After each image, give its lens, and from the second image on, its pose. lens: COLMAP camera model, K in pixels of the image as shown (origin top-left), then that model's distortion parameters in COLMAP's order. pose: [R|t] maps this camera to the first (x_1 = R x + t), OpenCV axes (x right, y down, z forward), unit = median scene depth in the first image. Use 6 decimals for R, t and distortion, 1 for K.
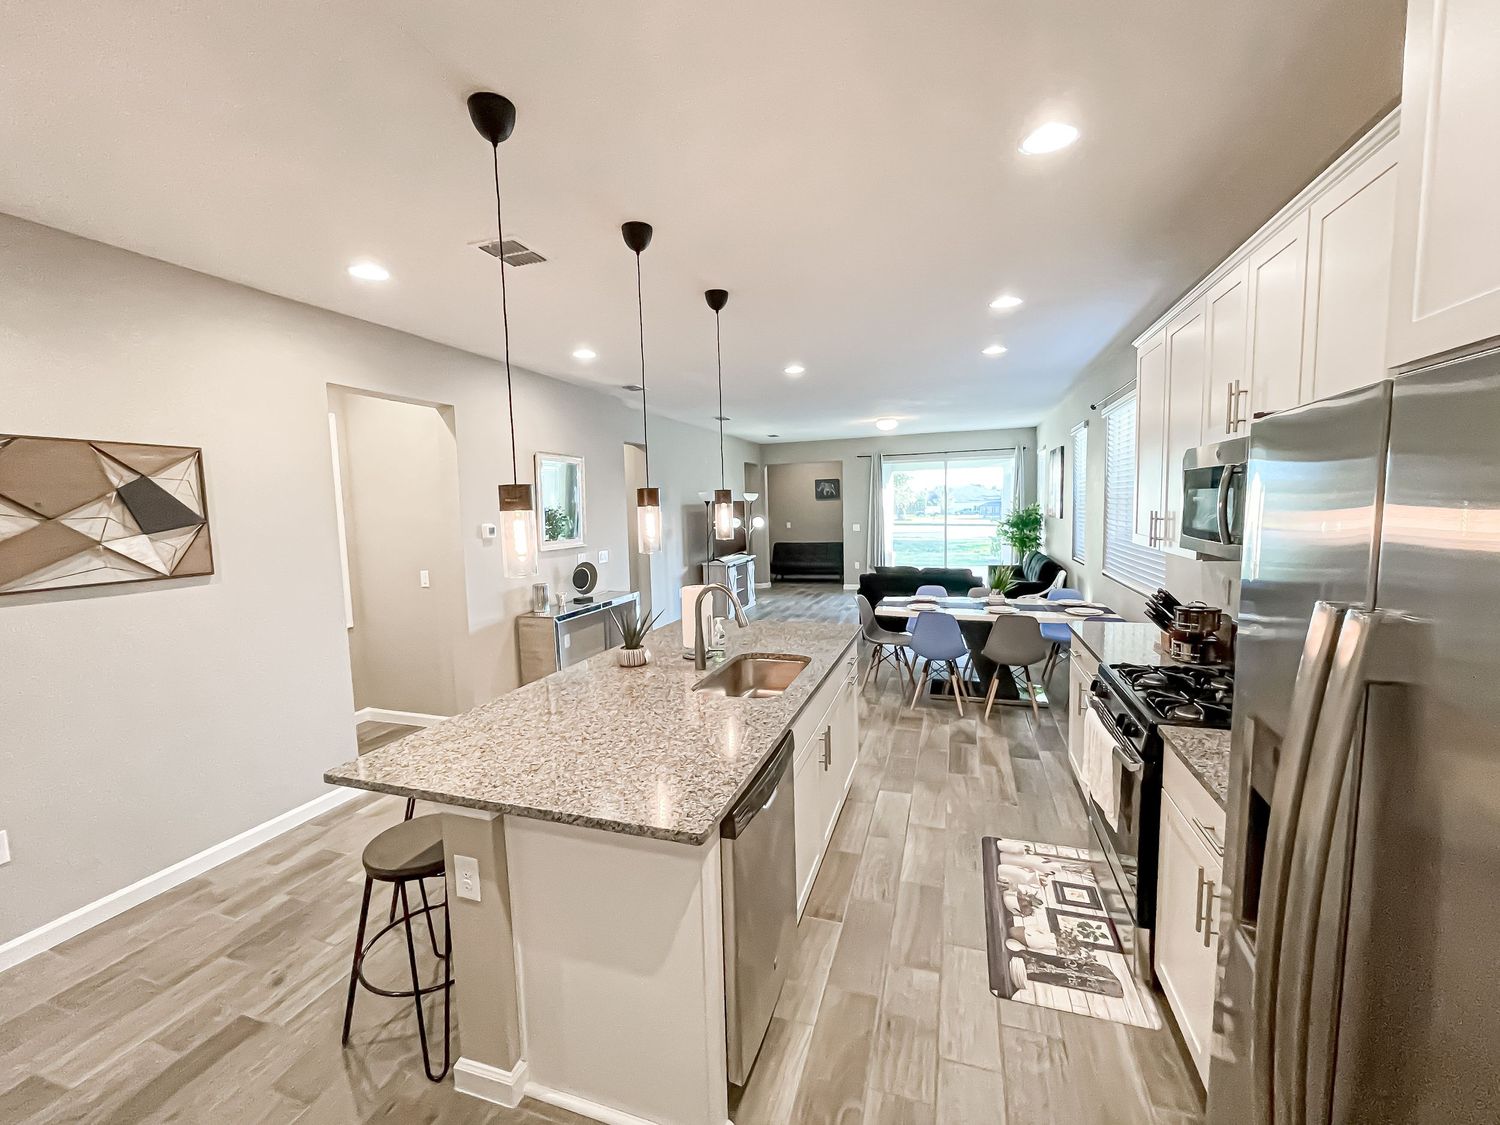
lens RADIAL K [[615.5, 0, 750.0], [0, 615.5, 562.5], [0, 0, 1]] dist [0.001012, 0.000043]
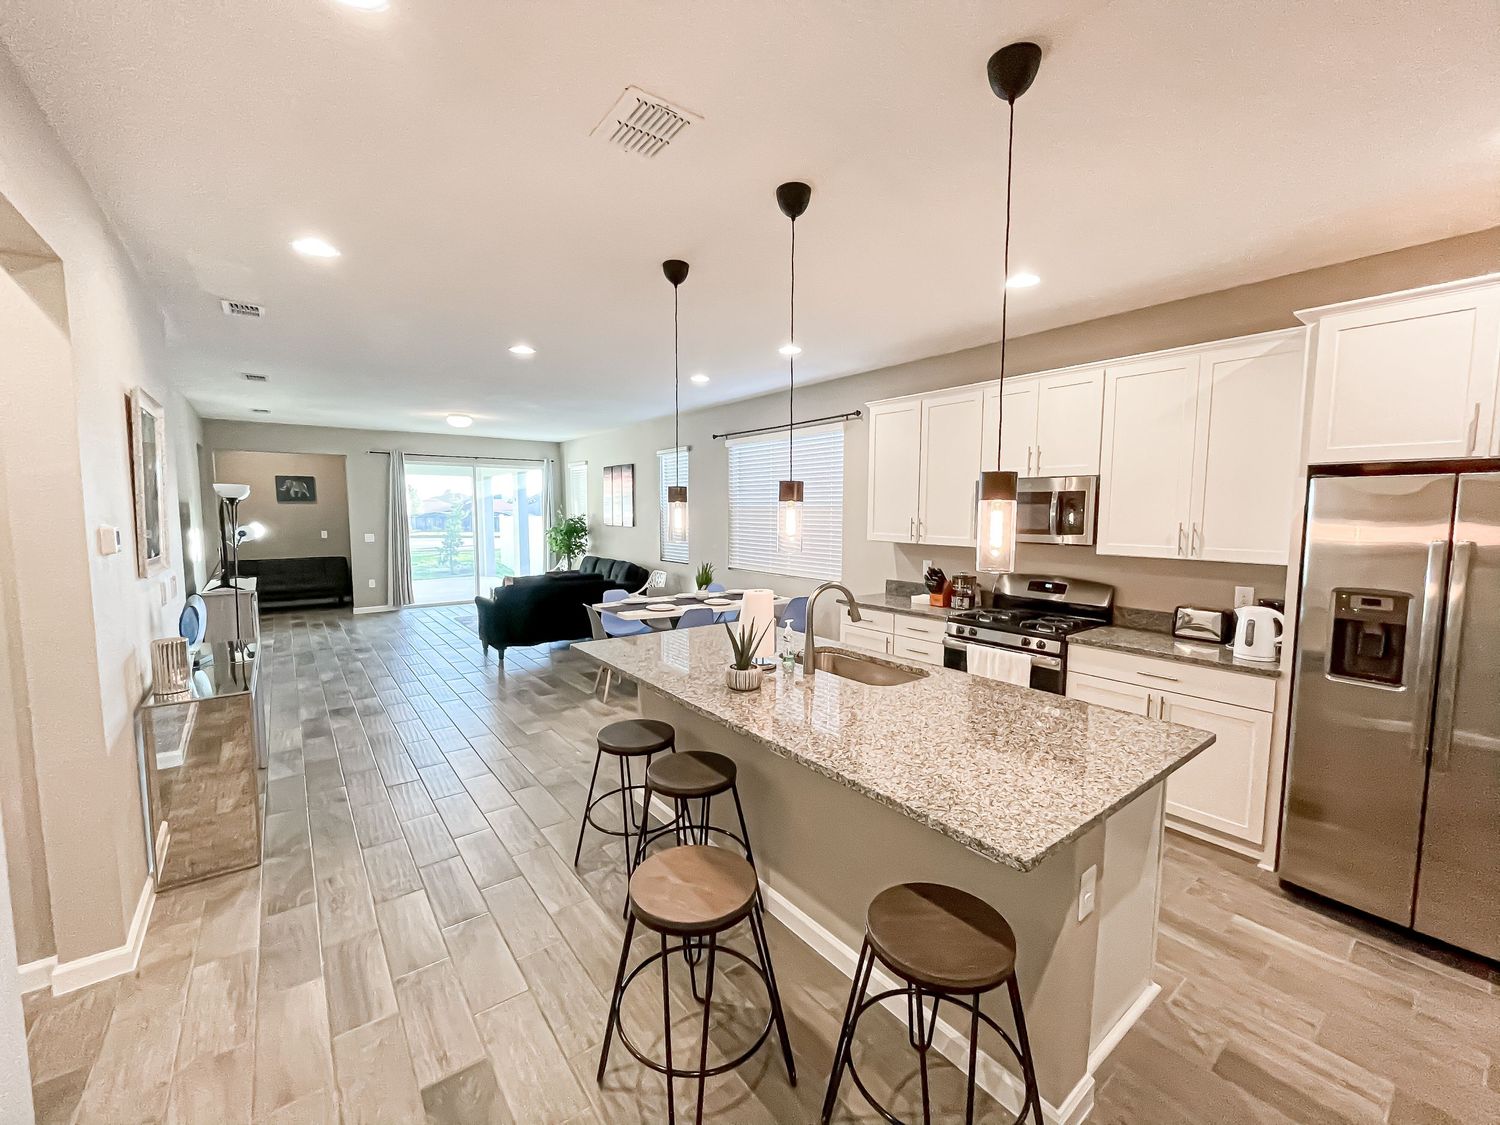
lens RADIAL K [[600.1, 0, 750.0], [0, 600.1, 562.5], [0, 0, 1]] dist [-0.000897, -0.000052]
pose [[0.550891, -0.045256, 0.833350, -0.331167], [0.060330, 0.998076, 0.014321, -0.006418], [-0.832394, 0.042387, 0.552561, 0.202185]]
